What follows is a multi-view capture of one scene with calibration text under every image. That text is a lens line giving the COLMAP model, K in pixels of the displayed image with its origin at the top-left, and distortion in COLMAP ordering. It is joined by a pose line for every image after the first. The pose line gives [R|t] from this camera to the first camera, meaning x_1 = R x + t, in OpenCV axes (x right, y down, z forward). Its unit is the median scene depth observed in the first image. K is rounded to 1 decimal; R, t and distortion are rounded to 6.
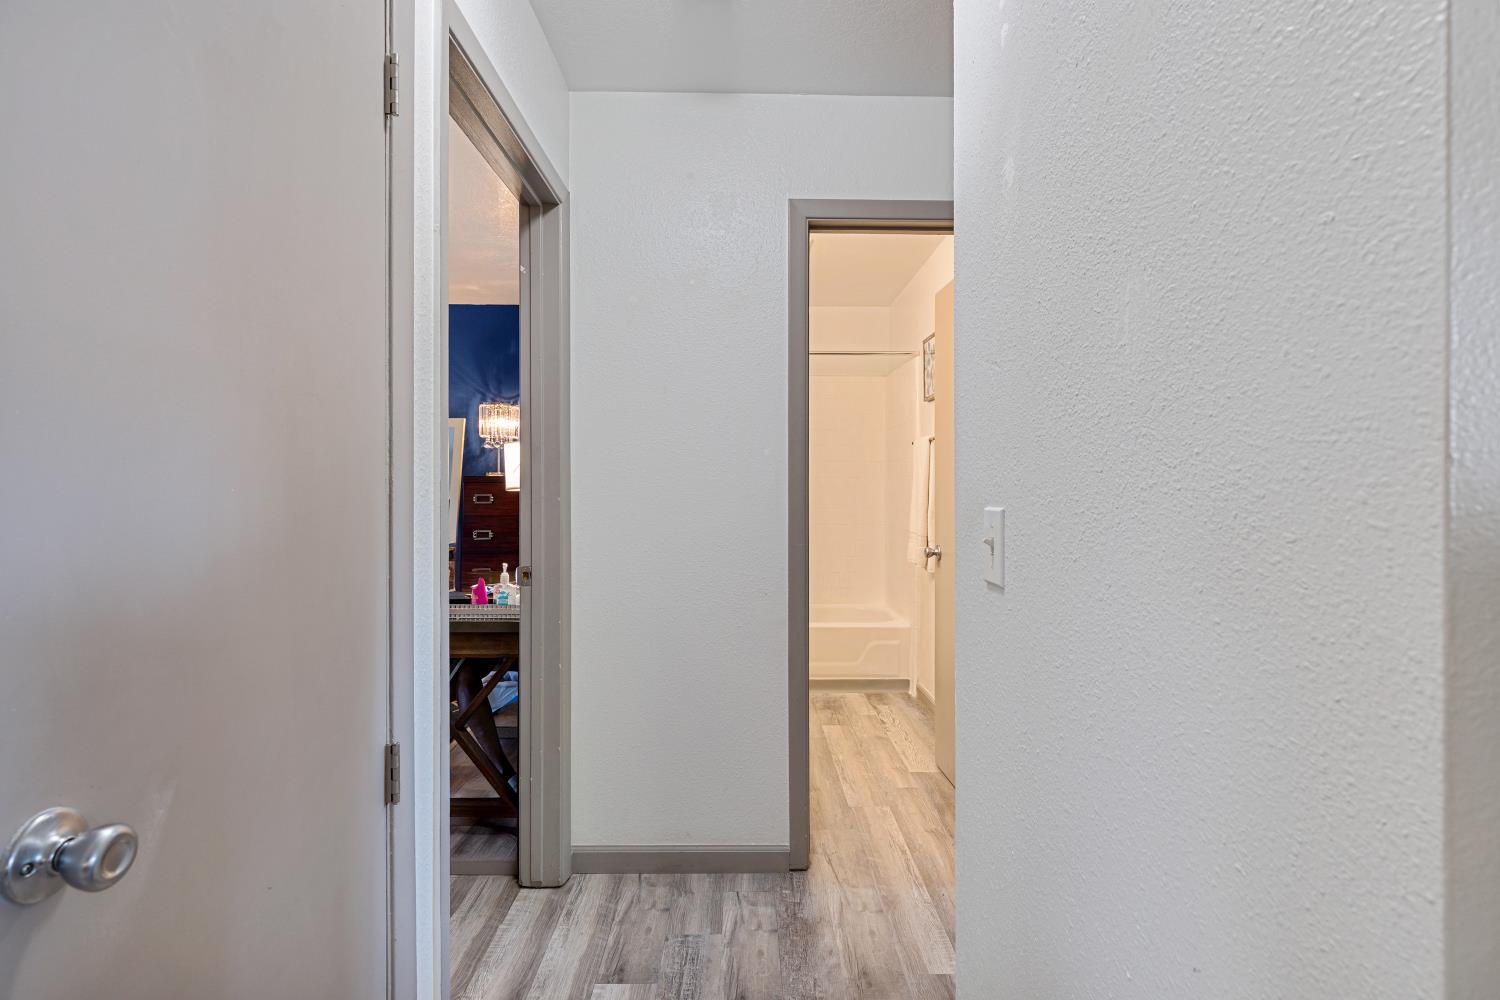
lens RADIAL K [[715.5, 0, 755.0], [0, 715.5, 488.9], [0, 0, 1]] dist [-0.004351, -0.000951]
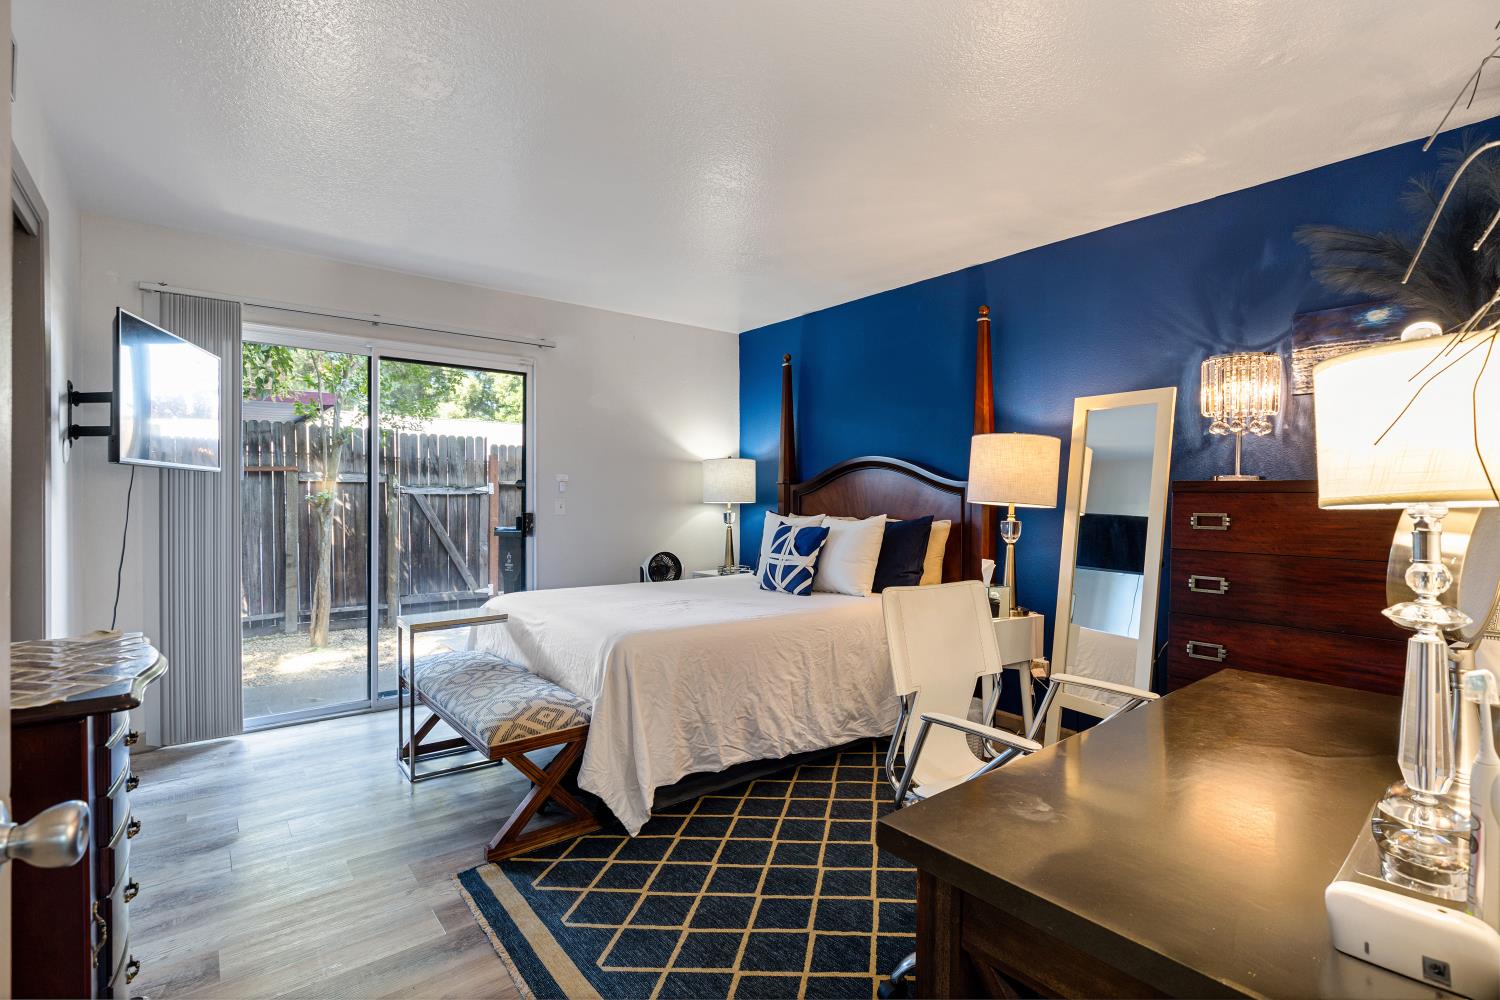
lens RADIAL K [[707.5, 0, 756.6], [0, 707.5, 501.4], [0, 0, 1]] dist [0.000069, -0.000477]
pose [[0.610006, 0.006629, -0.792369, -0.143485], [-0.012660, 0.999919, -0.001381, 0.003400], [0.792295, 0.010874, 0.610041, 0.346778]]
